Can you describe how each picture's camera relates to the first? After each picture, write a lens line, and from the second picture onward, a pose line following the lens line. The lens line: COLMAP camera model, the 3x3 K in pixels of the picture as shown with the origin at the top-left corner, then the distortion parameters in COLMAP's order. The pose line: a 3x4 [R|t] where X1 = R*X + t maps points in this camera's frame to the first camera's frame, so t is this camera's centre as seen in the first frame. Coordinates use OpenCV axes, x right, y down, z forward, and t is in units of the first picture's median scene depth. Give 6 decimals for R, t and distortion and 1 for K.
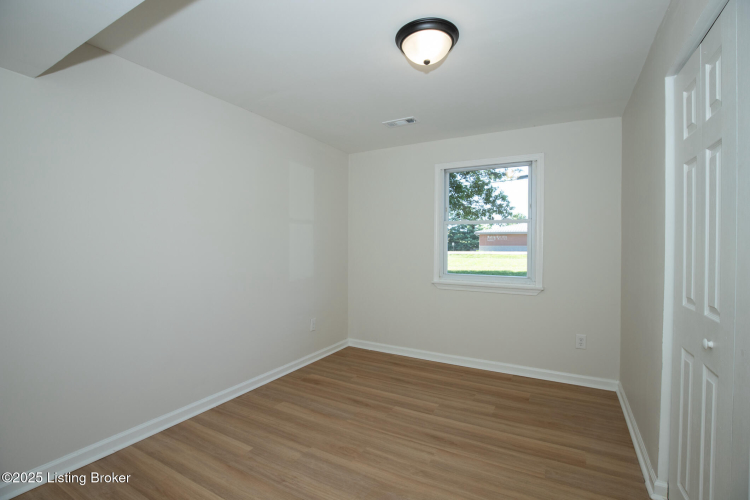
lens RADIAL K [[342.0, 0, 379.9], [0, 342.0, 250.6], [0, 0, 1]] dist [-0.026914, 0.000387]
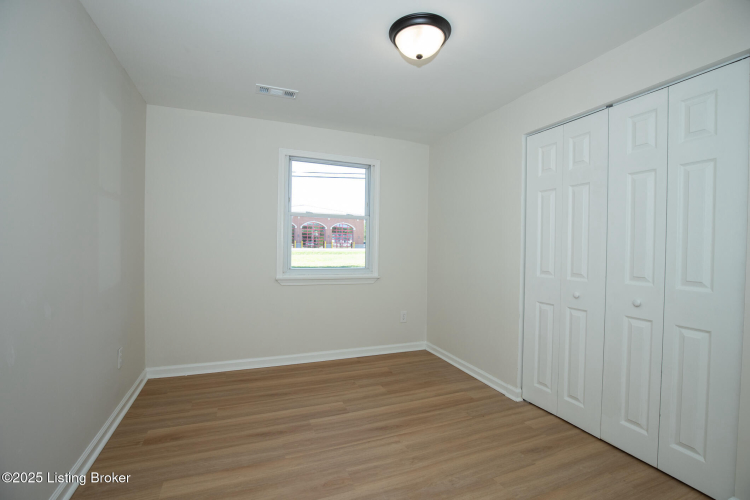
lens RADIAL K [[342.0, 0, 379.9], [0, 342.0, 250.6], [0, 0, 1]] dist [-0.026914, 0.000387]
pose [[0.626538, -0.005135, 0.779374, -0.503763], [-0.004714, 0.999935, 0.010378, 0.010792], [-0.779376, -0.010176, 0.626474, 0.306592]]
